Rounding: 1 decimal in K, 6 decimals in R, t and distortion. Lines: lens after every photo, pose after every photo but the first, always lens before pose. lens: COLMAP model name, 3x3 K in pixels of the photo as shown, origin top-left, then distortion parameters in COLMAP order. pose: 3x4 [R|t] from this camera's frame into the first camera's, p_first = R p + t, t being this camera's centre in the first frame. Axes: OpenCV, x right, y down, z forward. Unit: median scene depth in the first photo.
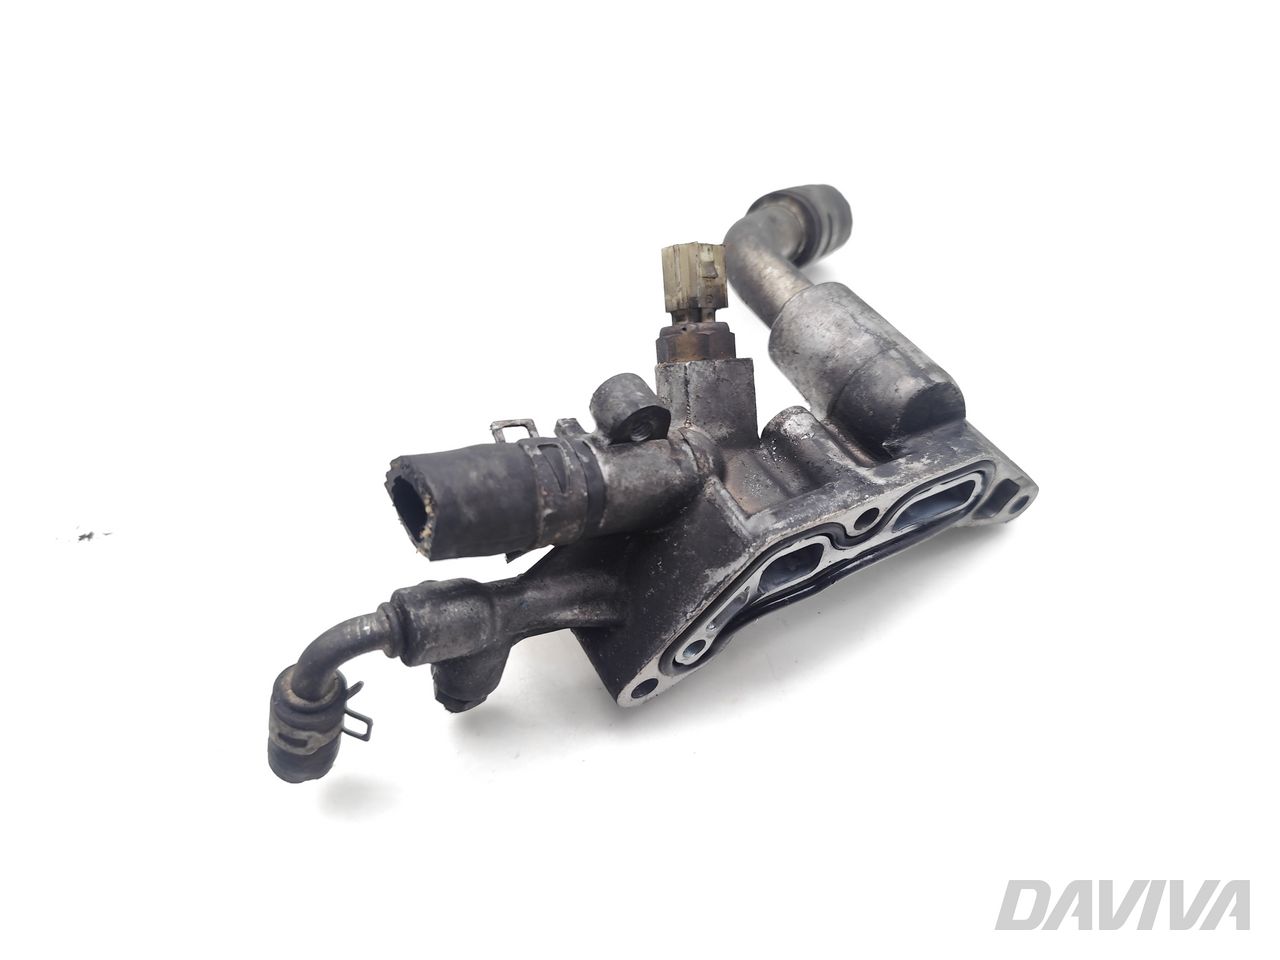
lens RADIAL K [[857.7, 0, 646.2], [0, 857.7, 480.4], [0, 0, 1]] dist [0.003704, 0.000137]
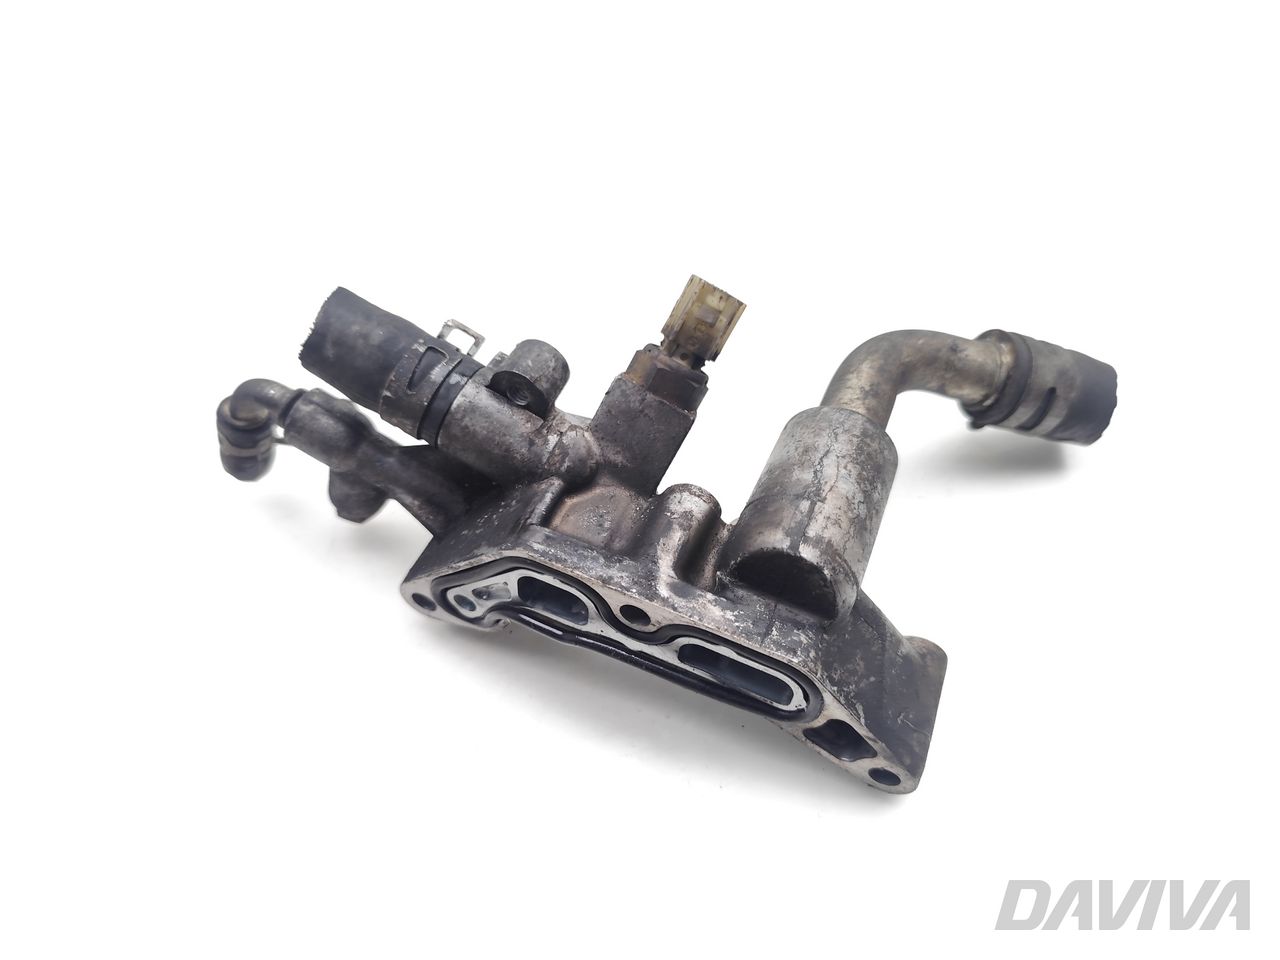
lens RADIAL K [[857.7, 0, 646.2], [0, 857.7, 480.4], [0, 0, 1]] dist [0.003704, 0.000137]
pose [[0.637252, 0.588641, -0.497406, 0.651915], [-0.590497, 0.787692, 0.175656, -0.243498], [0.495201, 0.181779, 0.849549, 0.205656]]
